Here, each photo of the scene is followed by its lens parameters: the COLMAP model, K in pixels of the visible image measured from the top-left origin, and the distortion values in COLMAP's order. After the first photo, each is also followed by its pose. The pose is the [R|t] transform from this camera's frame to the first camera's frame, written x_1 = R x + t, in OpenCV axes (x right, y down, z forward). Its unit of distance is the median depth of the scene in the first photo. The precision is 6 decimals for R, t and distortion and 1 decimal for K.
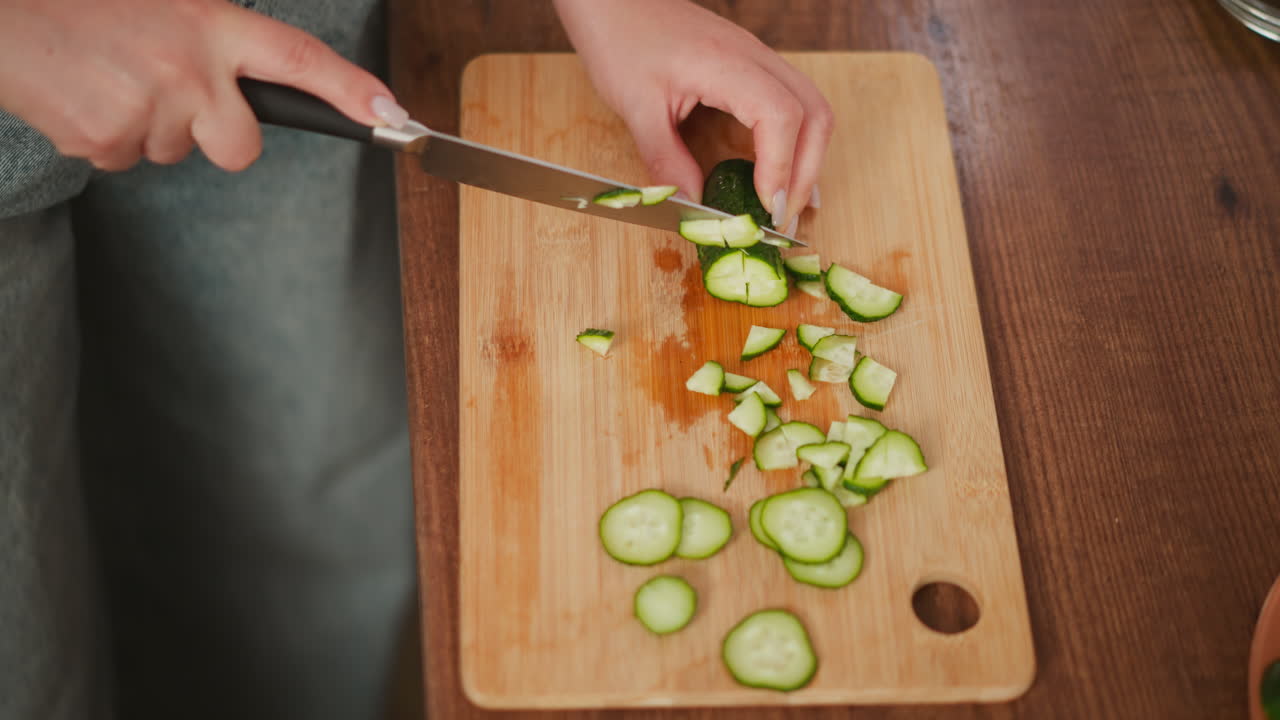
lens RADIAL K [[2305.6, 0, 638.3], [0, 2305.6, 361.3], [0, 0, 1]] dist [-0.101058, 0.000000]
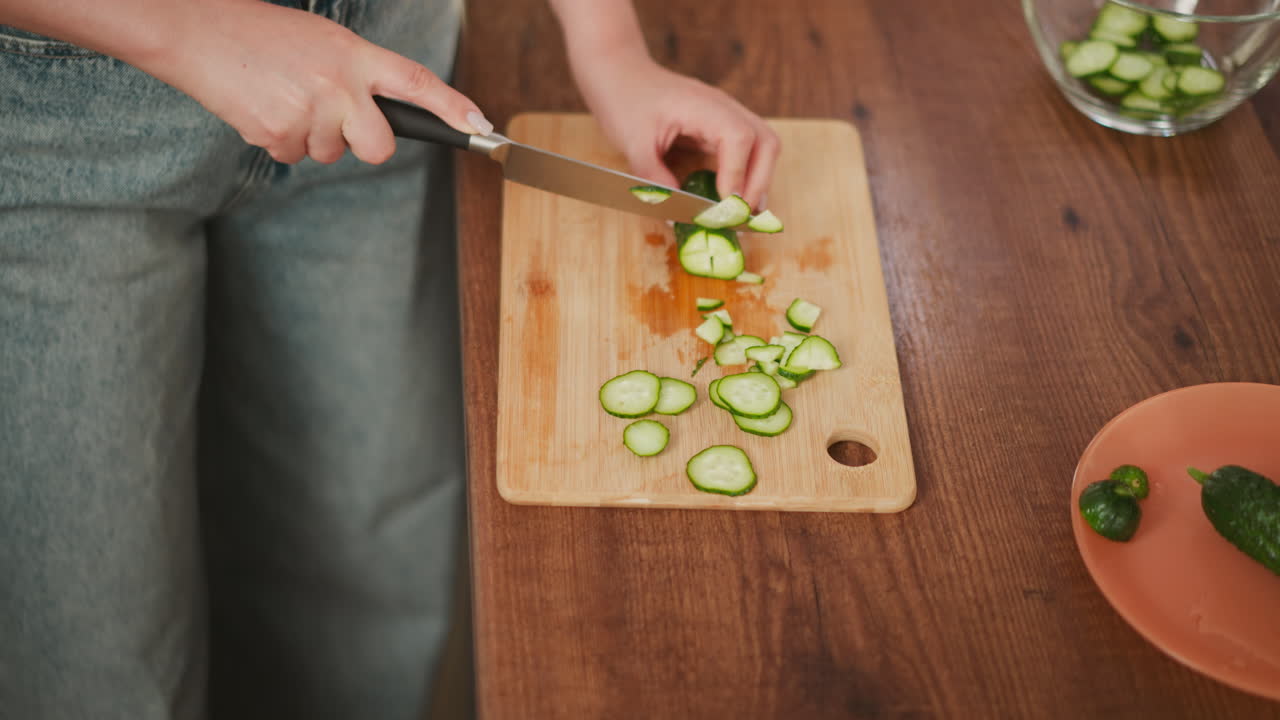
lens RADIAL K [[2305.6, 0, 642.6], [0, 2305.6, 358.2], [0, 0, 1]] dist [-0.101058, 0.000000]
pose [[0.999737, 0.022726, -0.002960, 0.011595], [-0.022831, 0.976384, -0.214832, 0.333050], [-0.001992, 0.214844, 0.976646, -0.331591]]
